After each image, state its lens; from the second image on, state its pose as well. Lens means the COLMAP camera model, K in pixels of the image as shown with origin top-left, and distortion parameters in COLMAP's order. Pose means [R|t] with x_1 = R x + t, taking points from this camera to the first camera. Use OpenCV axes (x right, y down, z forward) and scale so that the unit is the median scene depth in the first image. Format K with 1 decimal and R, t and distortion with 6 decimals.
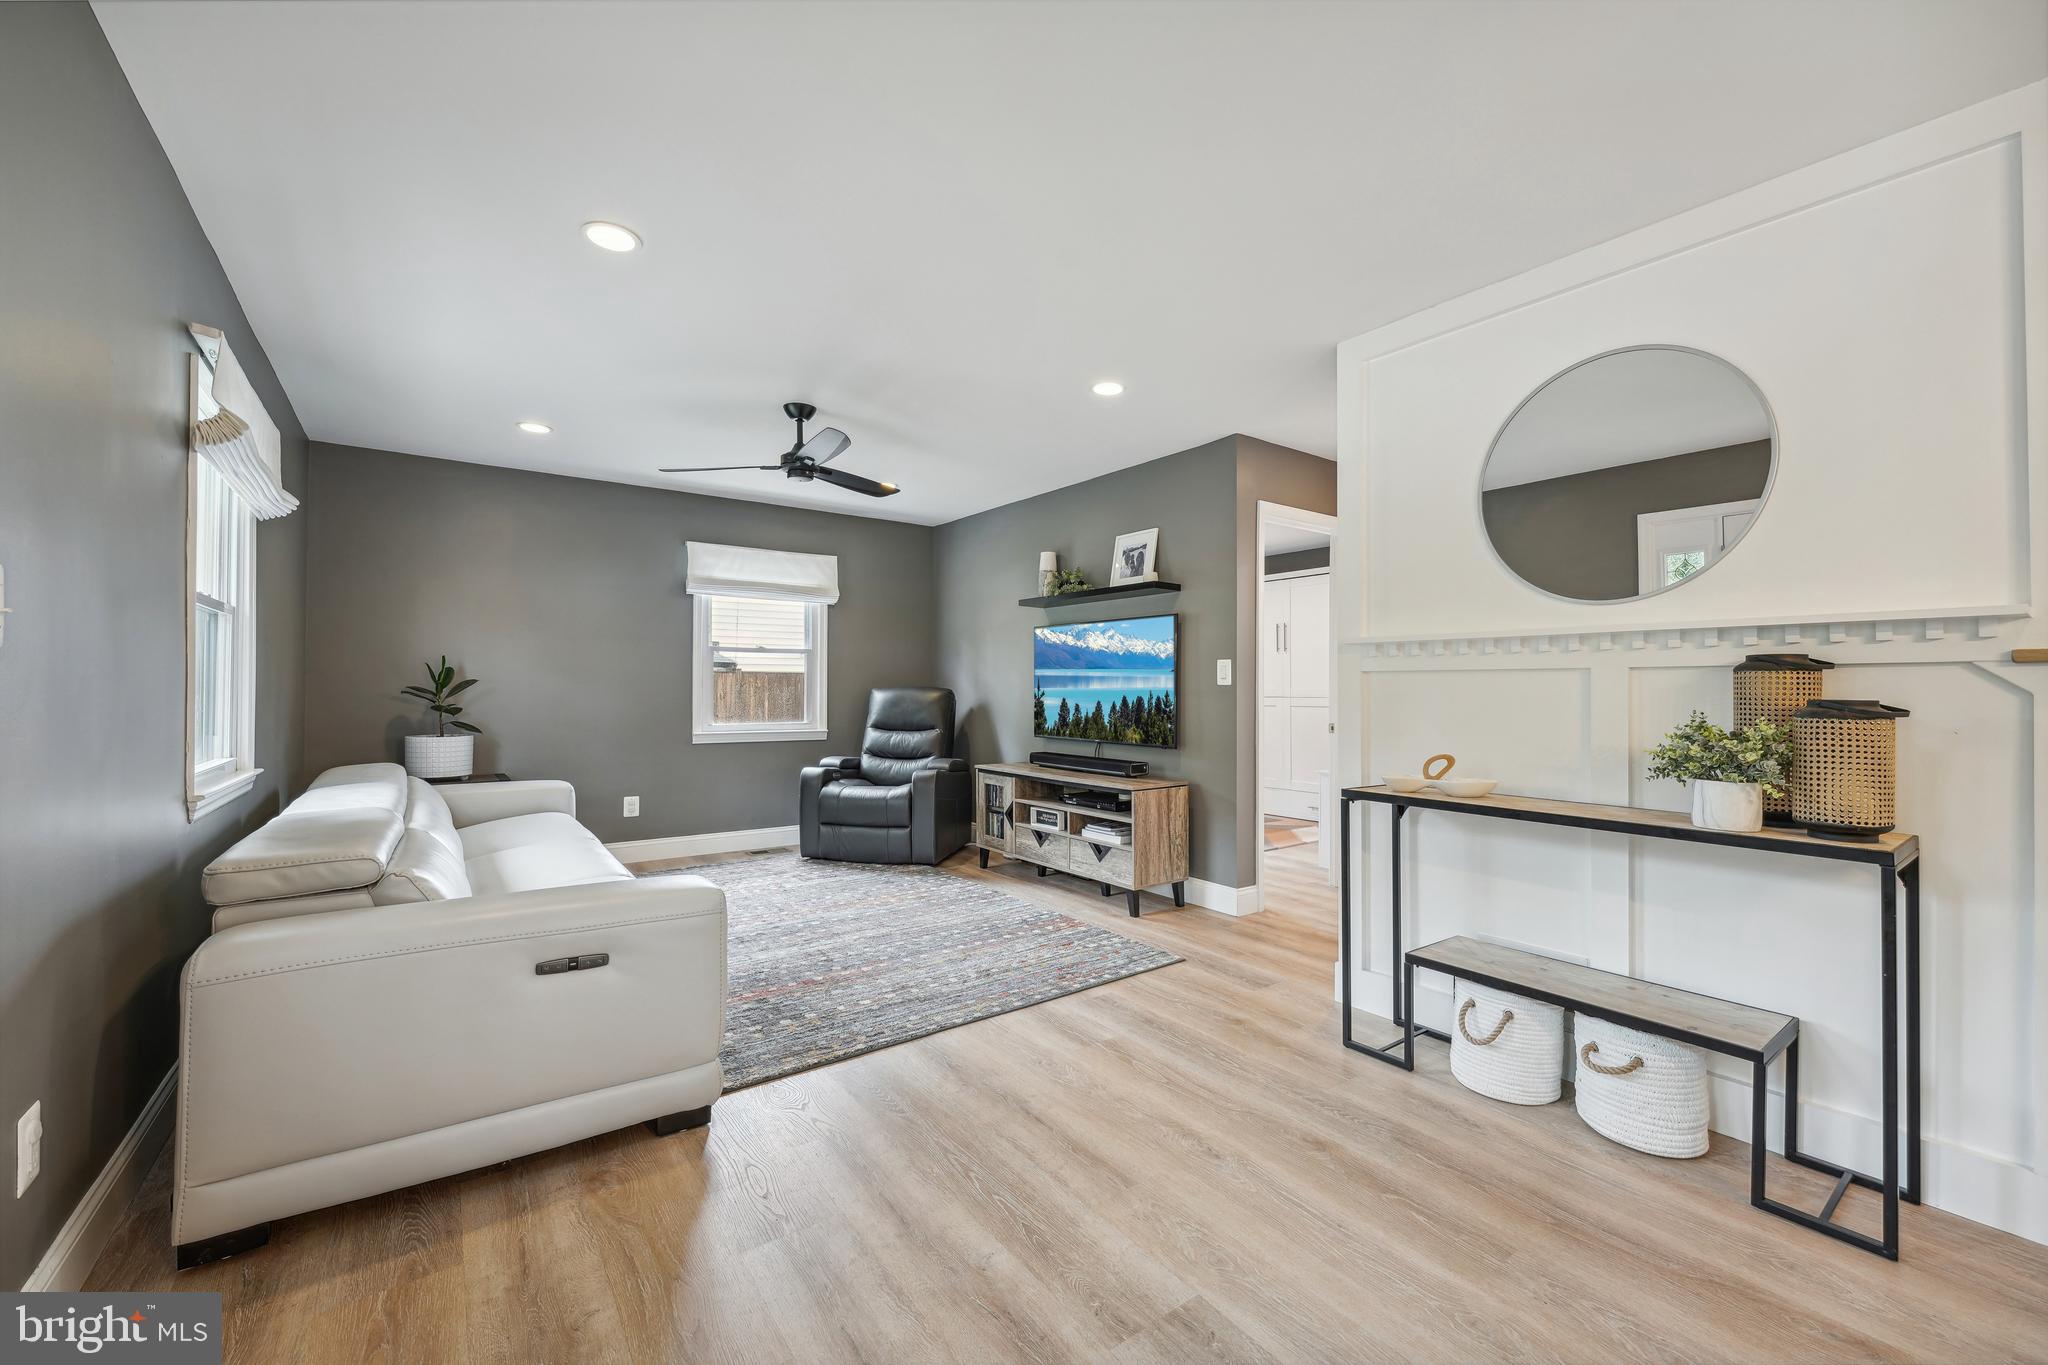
lens RADIAL K [[812.0, 0, 1024.0], [0, 812.0, 682.5], [0, 0, 1]] dist [0.000705, 0.000109]
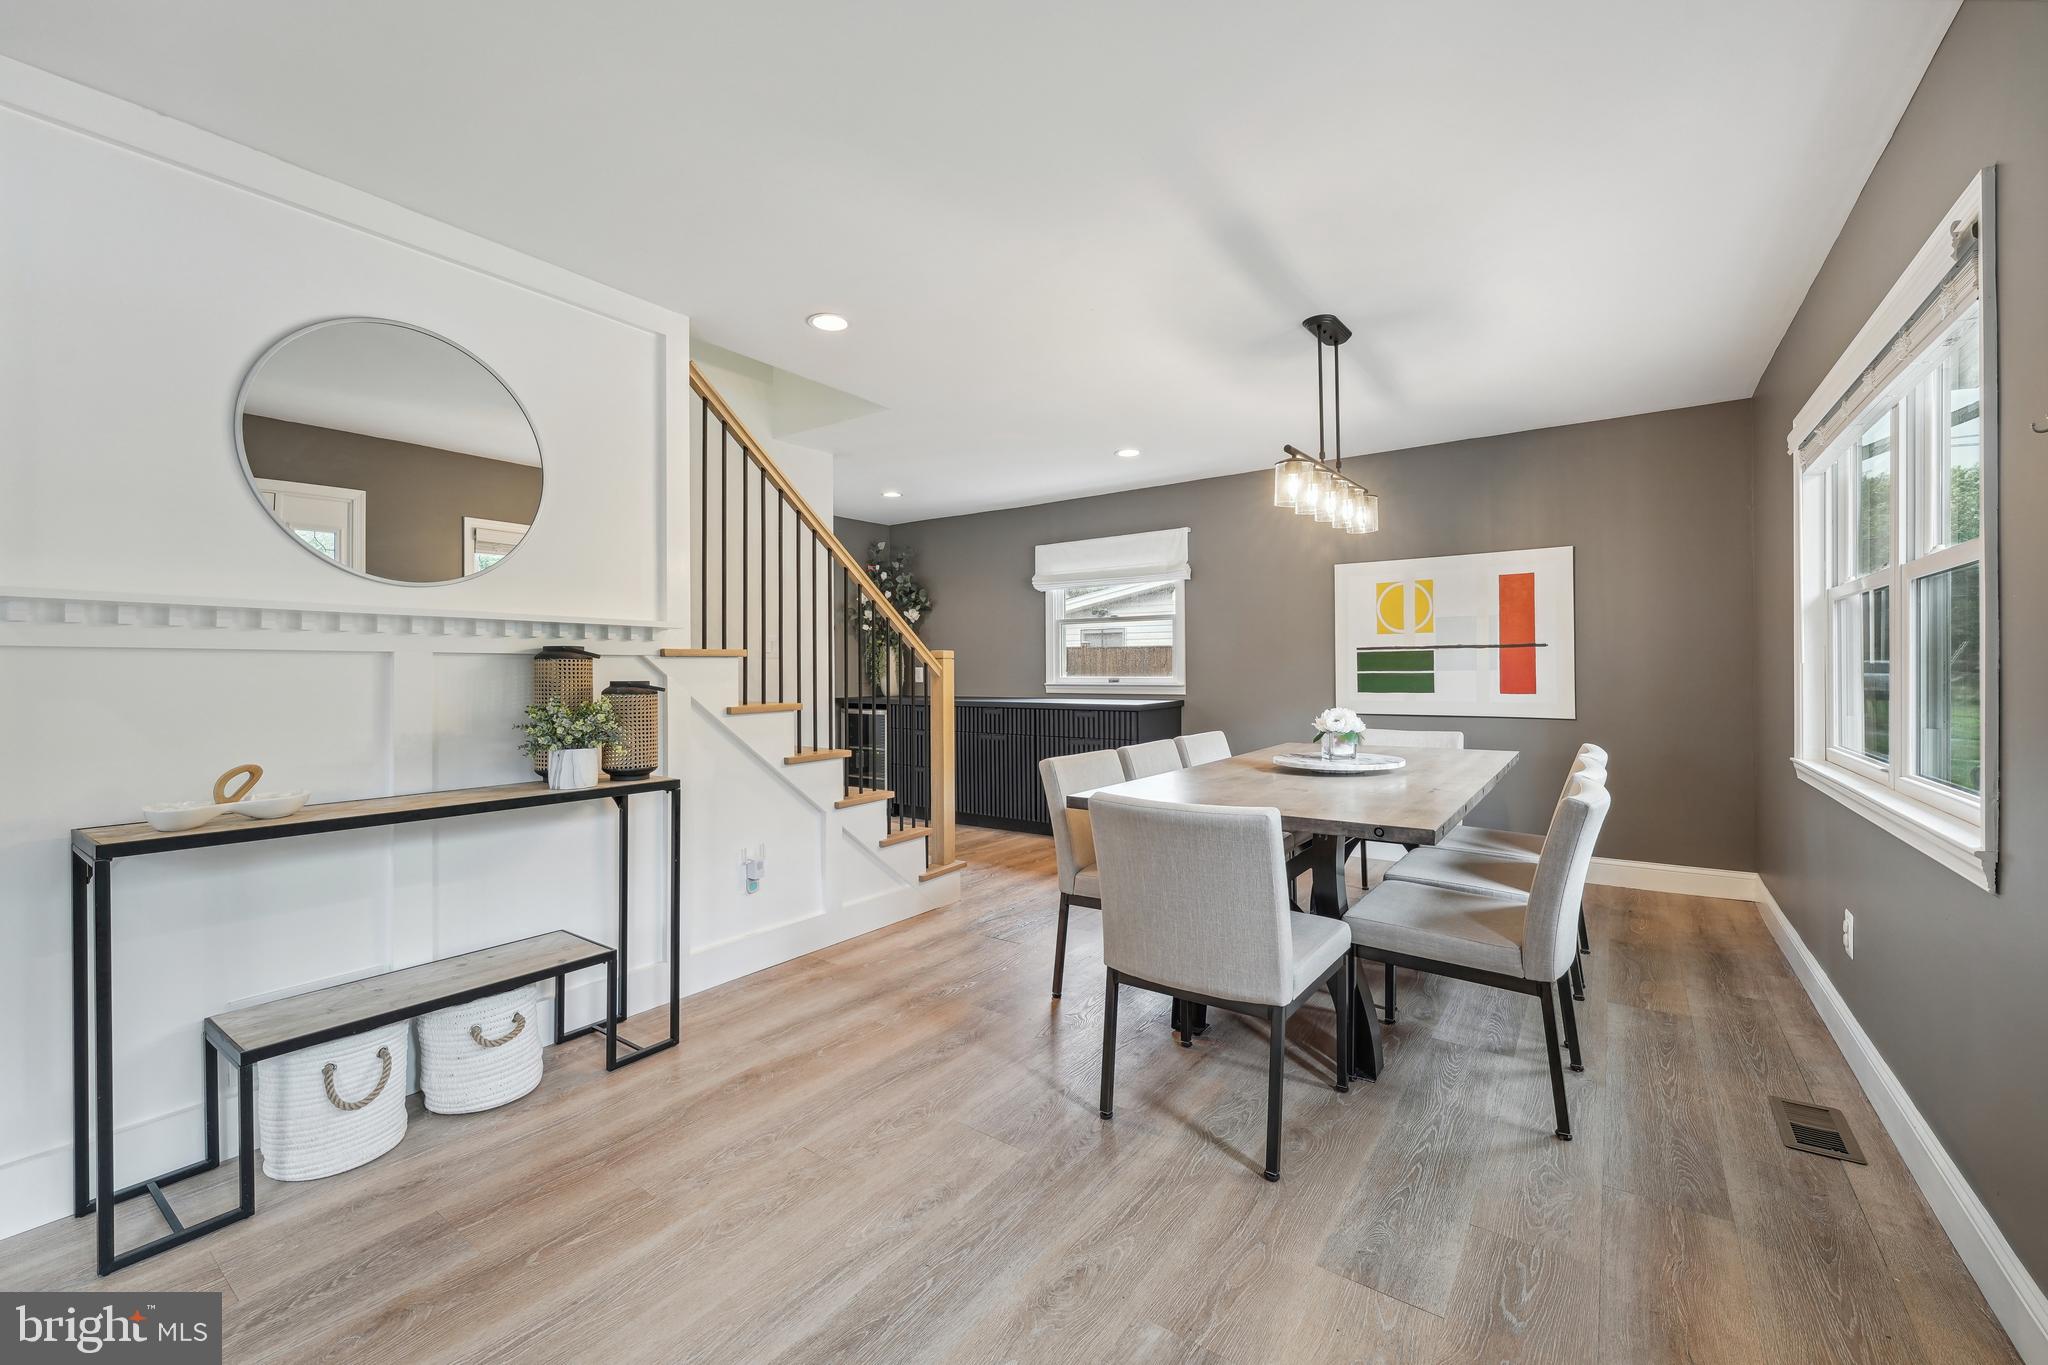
lens RADIAL K [[831.2, 0, 1012.6], [0, 831.2, 663.2], [0, 0, 1]] dist [-0.000750, -0.000045]
pose [[-0.307513, 0.005039, 0.951531, -0.245730], [-0.007286, 0.999944, -0.007650, -0.001608], [-0.951516, -0.009286, -0.307459, 0.346734]]
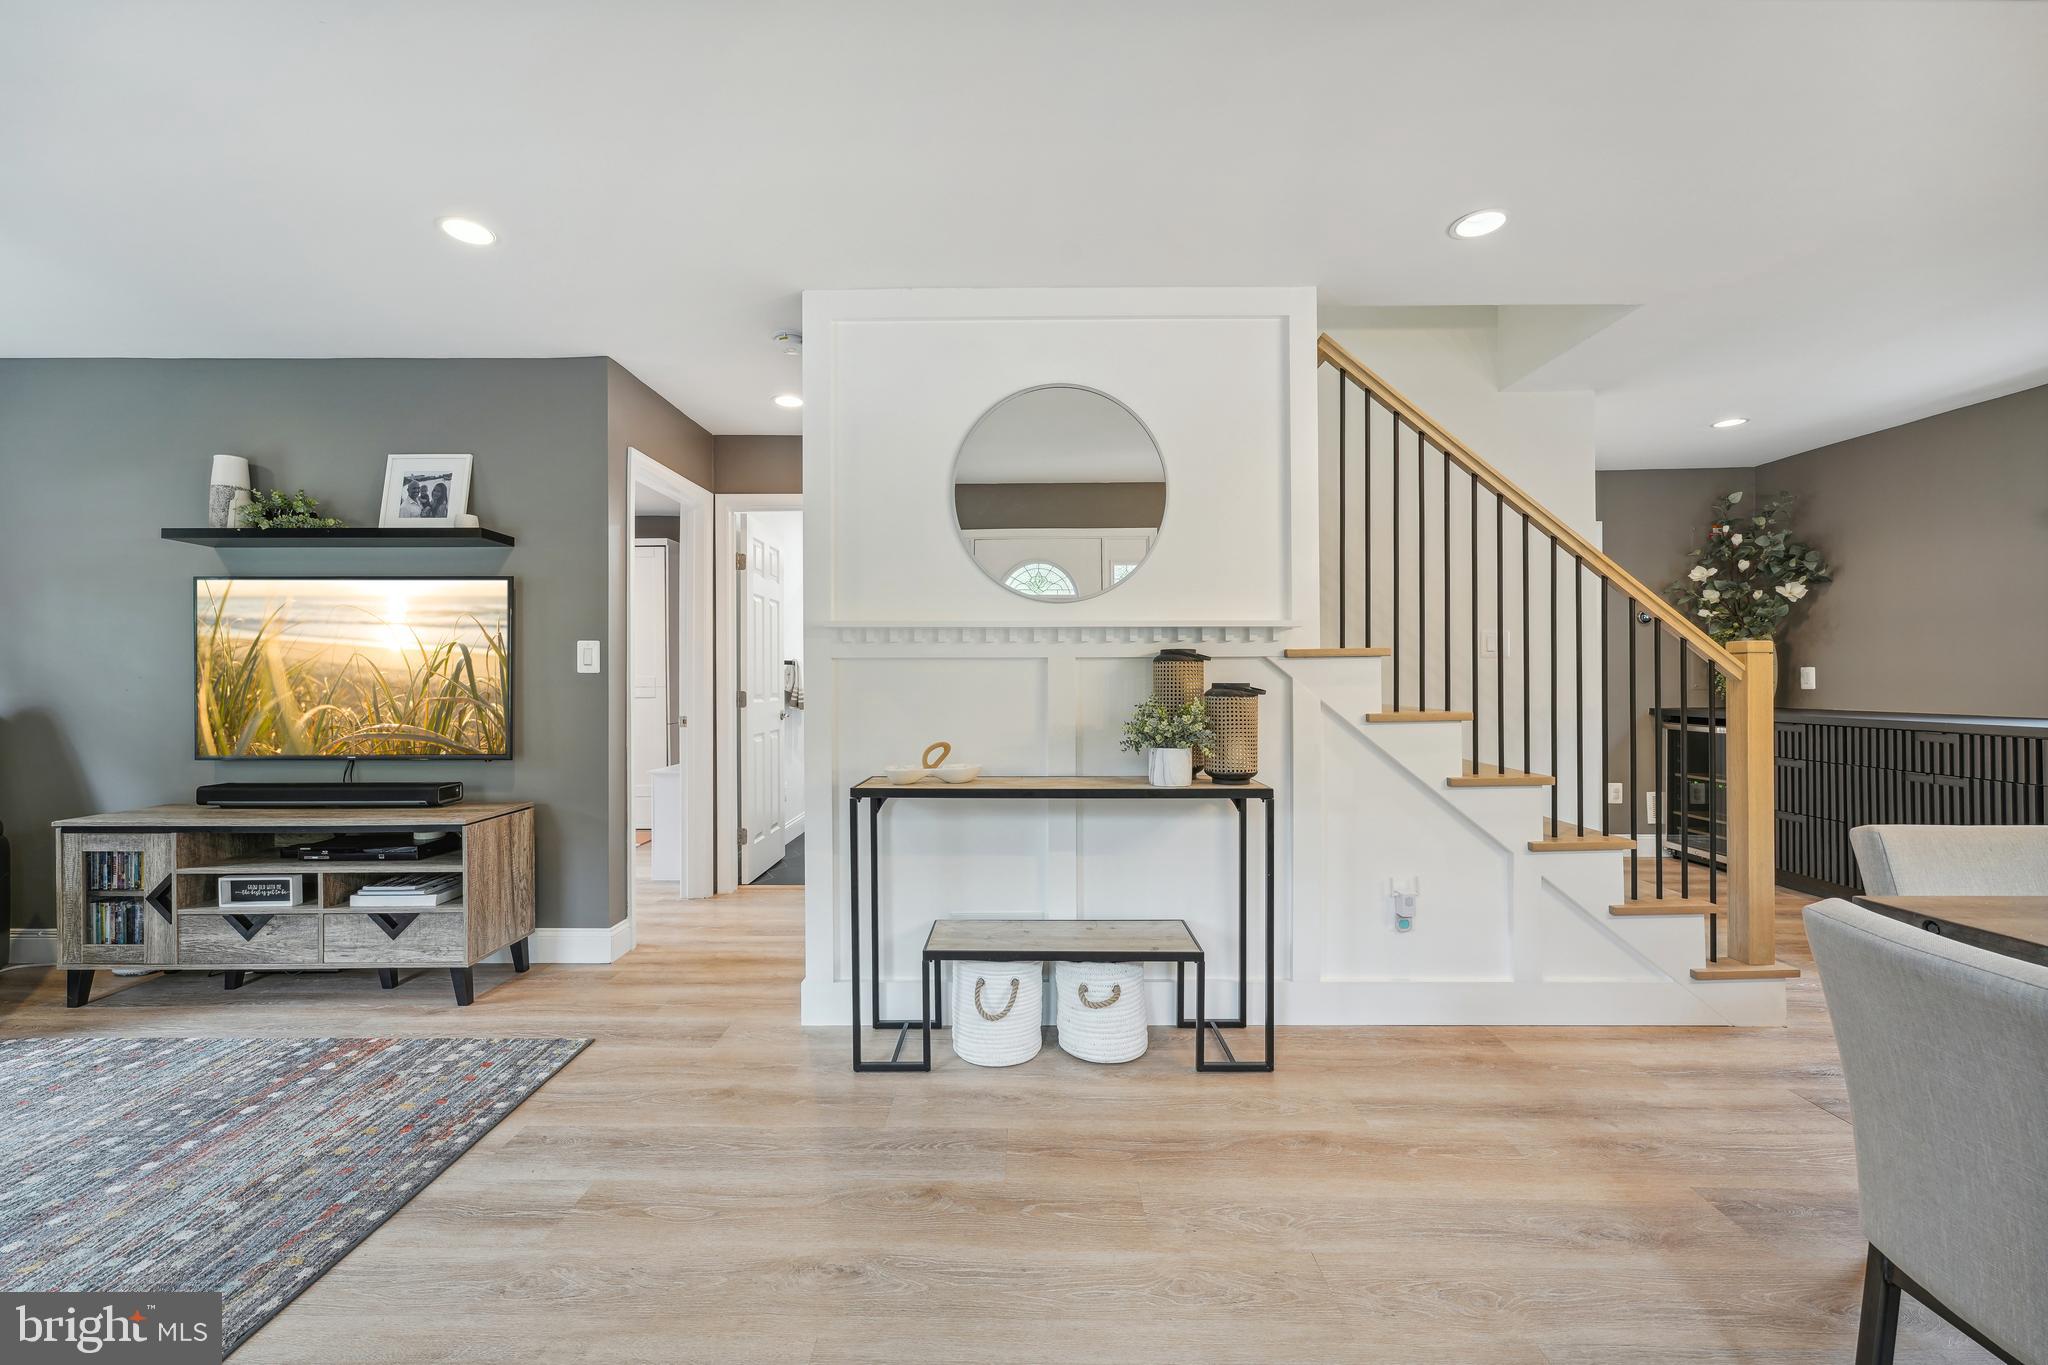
lens RADIAL K [[830.3, 0, 1019.4], [0, 830.3, 674.6], [0, 0, 1]] dist [0.000492, 0.000328]
pose [[0.599458, -0.004854, 0.800391, -0.146837], [-0.000974, 0.999976, 0.006795, -0.001130], [-0.800405, -0.004853, 0.599440, 0.187256]]
